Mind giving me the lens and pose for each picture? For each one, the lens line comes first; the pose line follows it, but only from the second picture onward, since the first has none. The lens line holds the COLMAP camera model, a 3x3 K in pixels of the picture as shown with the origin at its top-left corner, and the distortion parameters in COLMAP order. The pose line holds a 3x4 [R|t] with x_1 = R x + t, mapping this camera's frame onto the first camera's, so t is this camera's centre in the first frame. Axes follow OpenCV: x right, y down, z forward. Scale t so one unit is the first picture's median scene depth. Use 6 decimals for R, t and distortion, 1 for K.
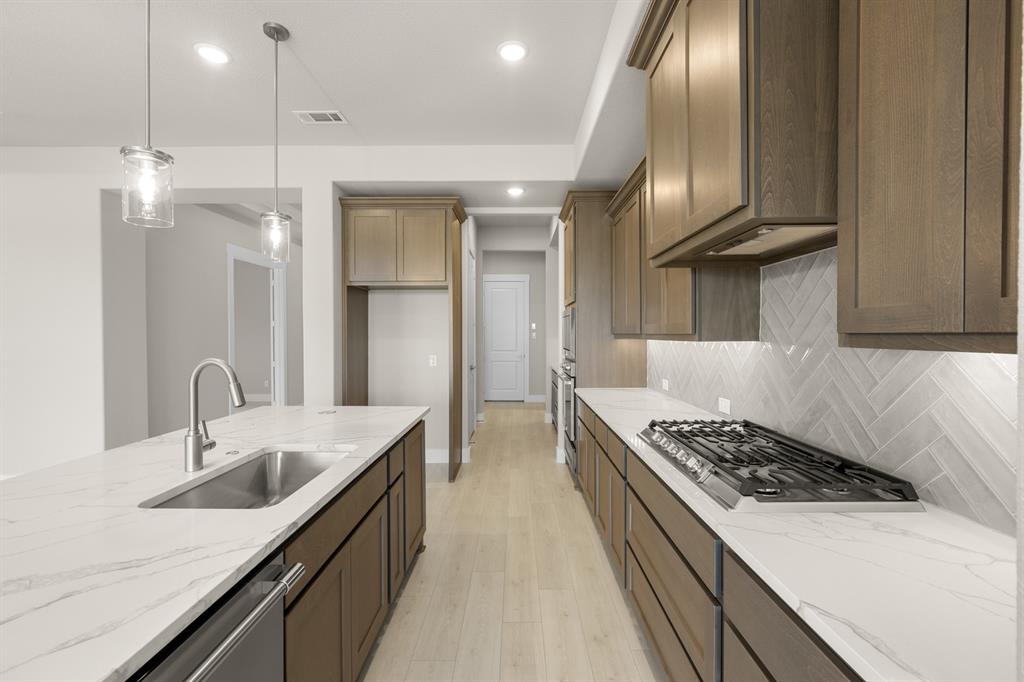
lens RADIAL K [[437.3, 0, 515.0], [0, 437.3, 340.0], [0, 0, 1]] dist [-0.000338, 0.000441]
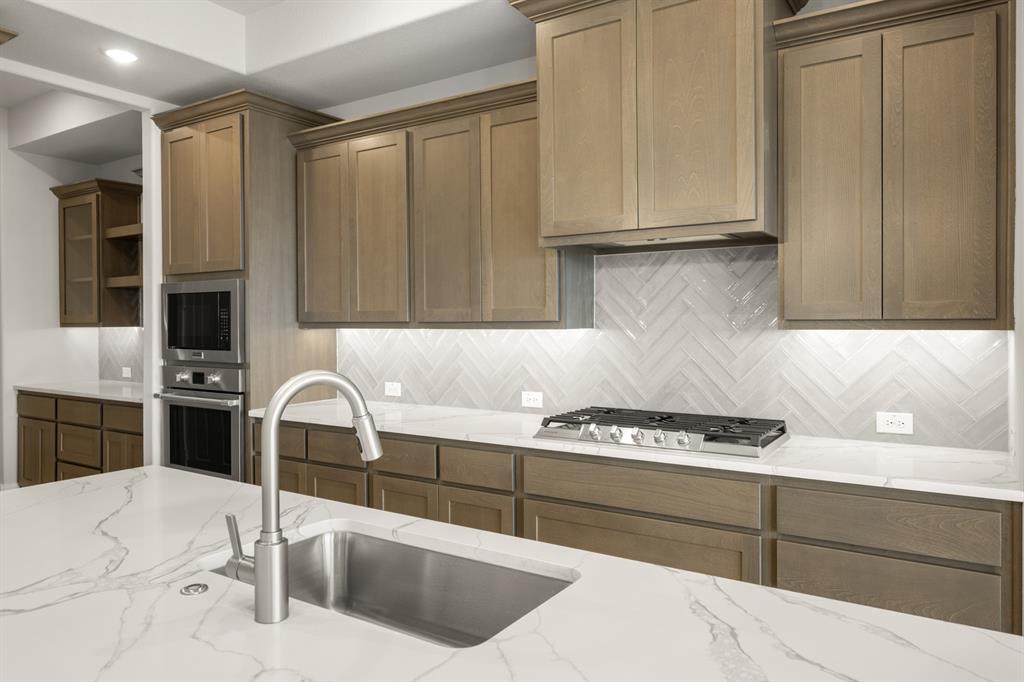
lens RADIAL K [[690.8, 0, 510.2], [0, 690.8, 326.8], [0, 0, 1]] dist [-0.001212, -0.002509]
pose [[0.540077, -0.007925, 0.841578, -0.897589], [0.015408, 0.999881, -0.000472, -0.002882], [-0.841475, 0.013222, 0.540135, 0.293165]]
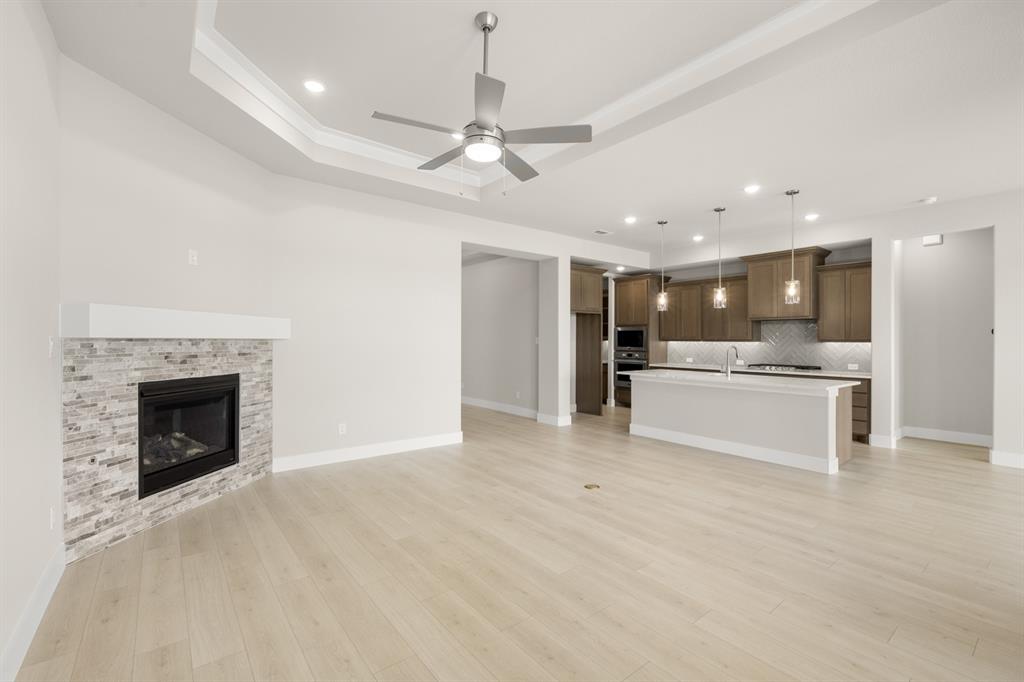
lens RADIAL K [[437.3, 0, 515.0], [0, 437.3, 340.0], [0, 0, 1]] dist [-0.000338, 0.000441]
pose [[0.782201, 0.001395, 0.623024, -3.234304], [0.004958, 0.999952, -0.008463, 0.009099], [-0.623006, 0.009708, 0.782157, -0.541000]]
